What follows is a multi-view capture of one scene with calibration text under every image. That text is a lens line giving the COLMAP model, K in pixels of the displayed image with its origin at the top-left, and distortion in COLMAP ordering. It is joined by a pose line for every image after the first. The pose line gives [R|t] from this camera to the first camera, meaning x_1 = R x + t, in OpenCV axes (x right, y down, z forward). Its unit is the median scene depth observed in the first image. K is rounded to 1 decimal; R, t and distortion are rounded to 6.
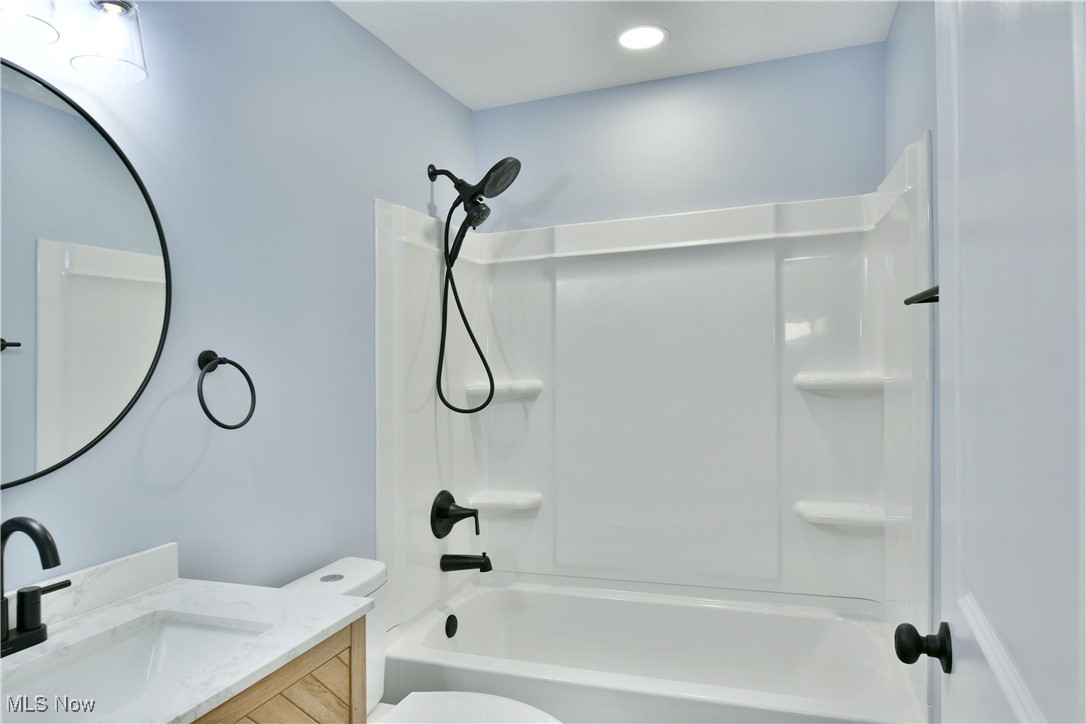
lens RADIAL K [[658.3, 0, 522.2], [0, 658.3, 346.1], [0, 0, 1]] dist [-0.007019, -0.002871]
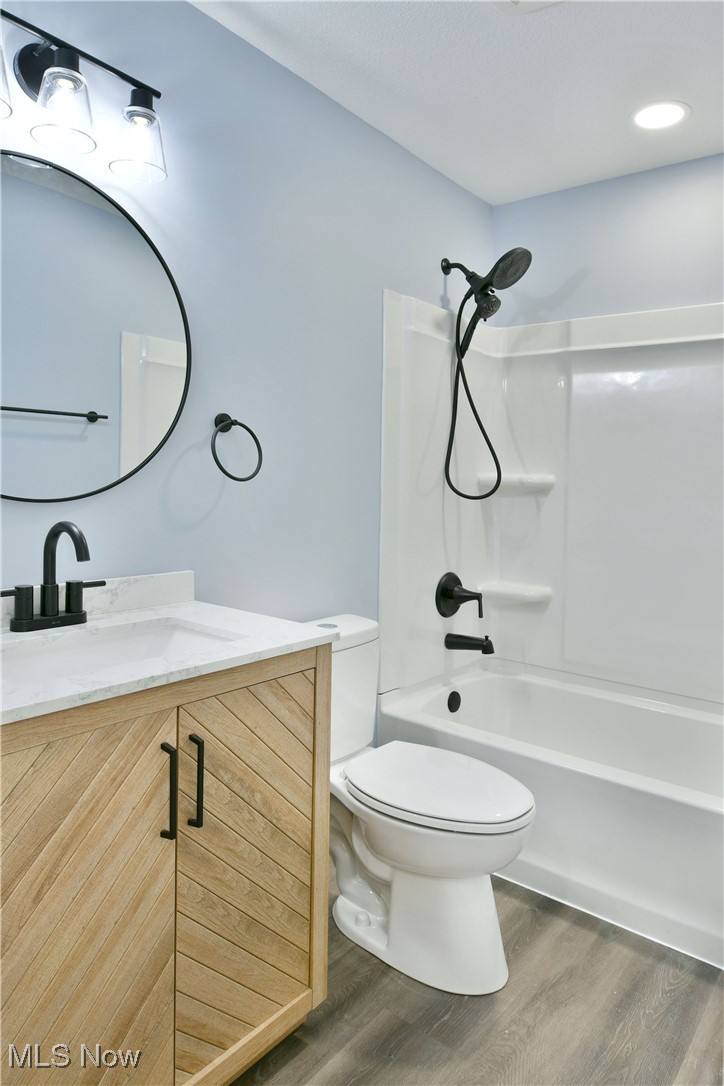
lens RADIAL K [[685.4, 0, 464.4], [0, 685.4, 520.5], [0, 0, 1]] dist [-0.005168, -0.002741]
pose [[0.962541, 0.054456, -0.265612, 0.201796], [-0.044163, 0.998029, 0.044576, 0.090285], [0.267516, -0.031176, 0.963049, -0.057284]]
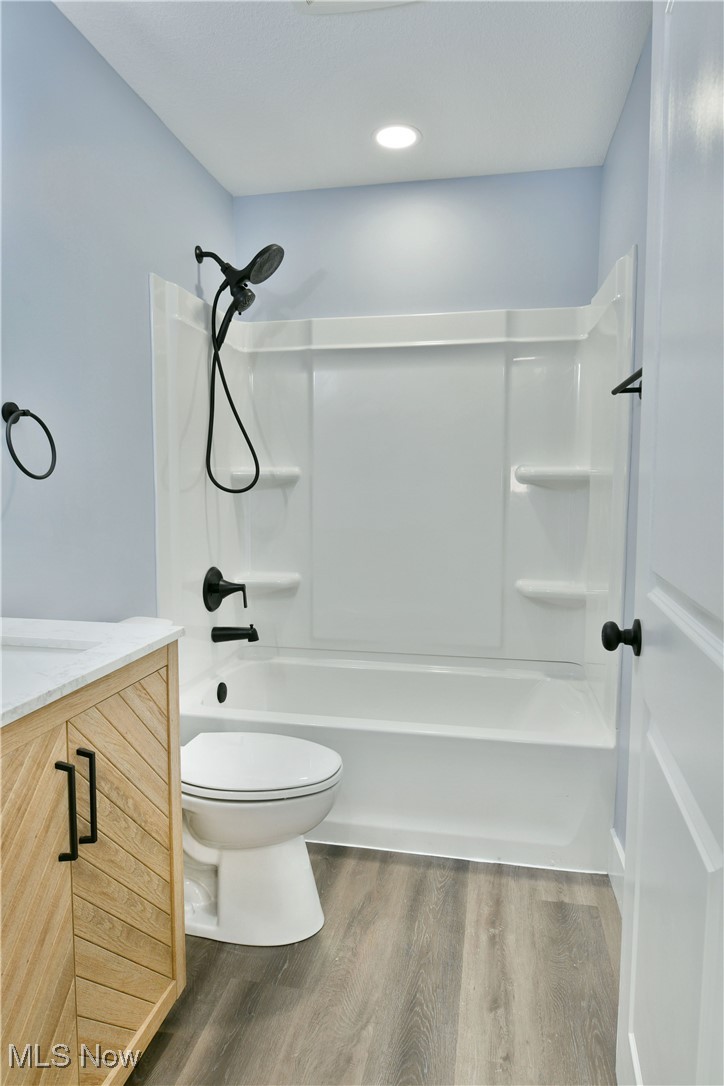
lens RADIAL K [[683.8, 0, 363.5], [0, 683.8, 573.4], [0, 0, 1]] dist [-0.004031, -0.001971]
pose [[0.978967, -0.023660, 0.202642, -0.111582], [0.001473, 0.994047, 0.108945, 0.114813], [-0.204013, -0.106355, 0.973174, -0.142417]]
